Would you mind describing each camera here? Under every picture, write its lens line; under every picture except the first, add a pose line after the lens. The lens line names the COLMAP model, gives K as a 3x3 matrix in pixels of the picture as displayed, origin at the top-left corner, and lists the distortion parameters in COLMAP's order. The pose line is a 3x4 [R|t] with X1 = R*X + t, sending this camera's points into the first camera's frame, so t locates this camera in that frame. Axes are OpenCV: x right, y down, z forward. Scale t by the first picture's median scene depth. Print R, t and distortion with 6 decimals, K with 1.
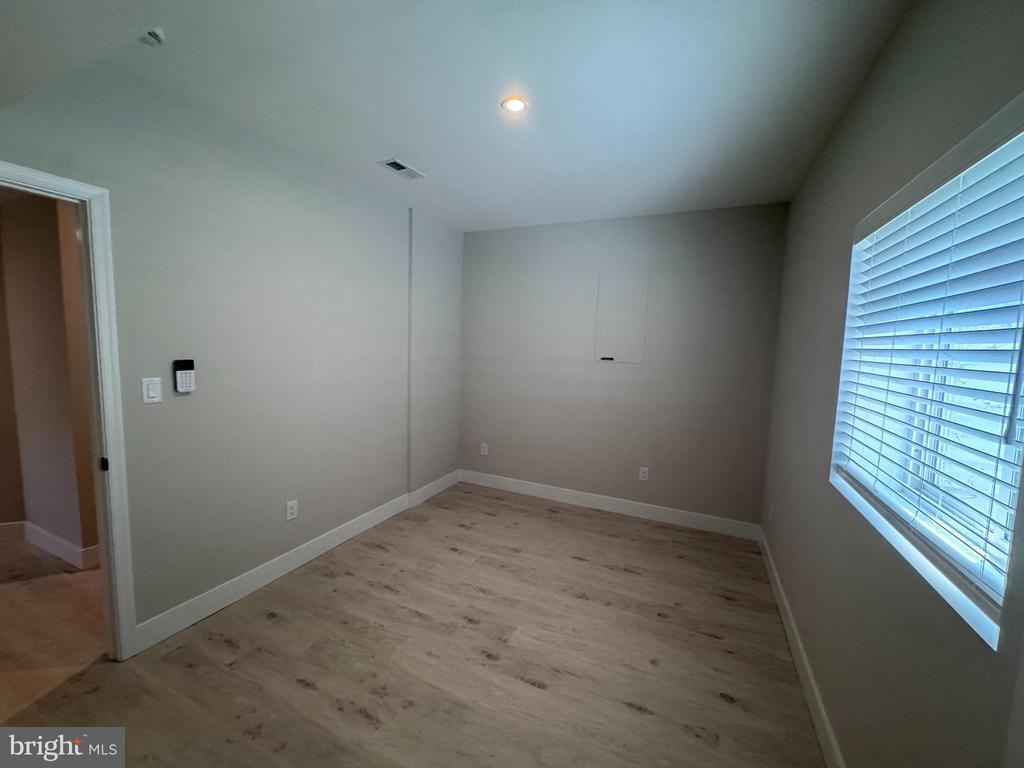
lens RADIAL K [[411.7, 0, 501.5], [0, 411.7, 365.2], [0, 0, 1]] dist [-0.002756, 0.000045]
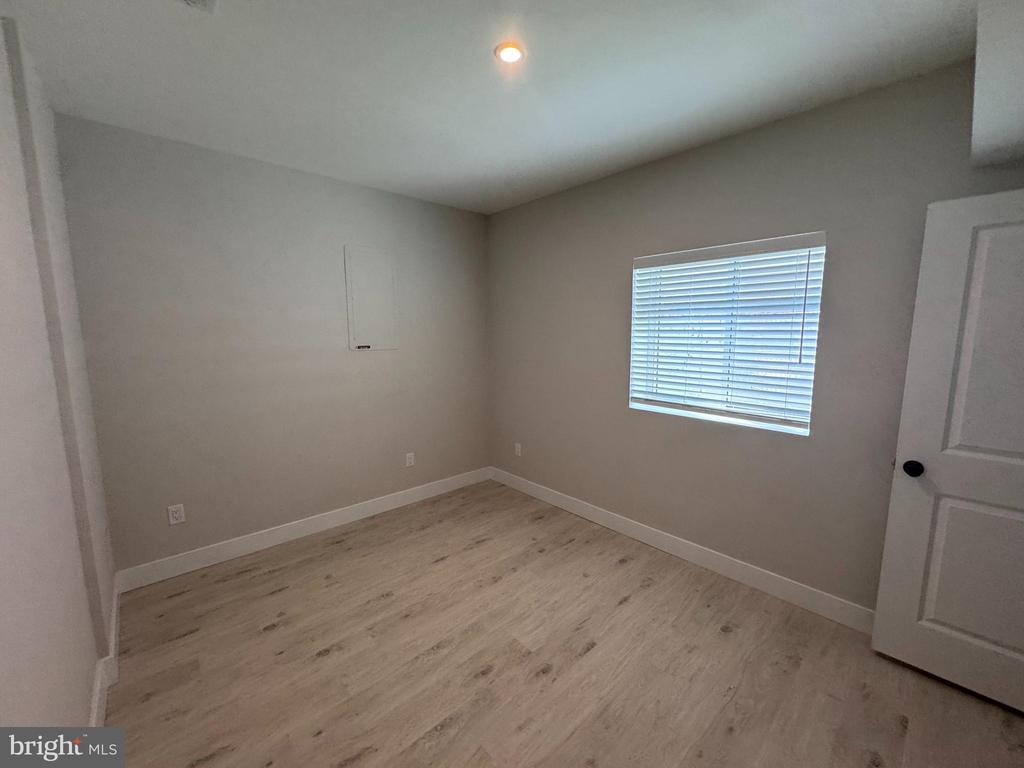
lens RADIAL K [[411.7, 0, 519.7], [0, 411.7, 378.3], [0, 0, 1]] dist [-0.002756, 0.000045]
pose [[0.369242, -0.137928, 0.919041, -0.591060], [0.060576, 0.990394, 0.124300, -0.052357], [-0.927357, 0.009775, 0.374051, 0.502503]]
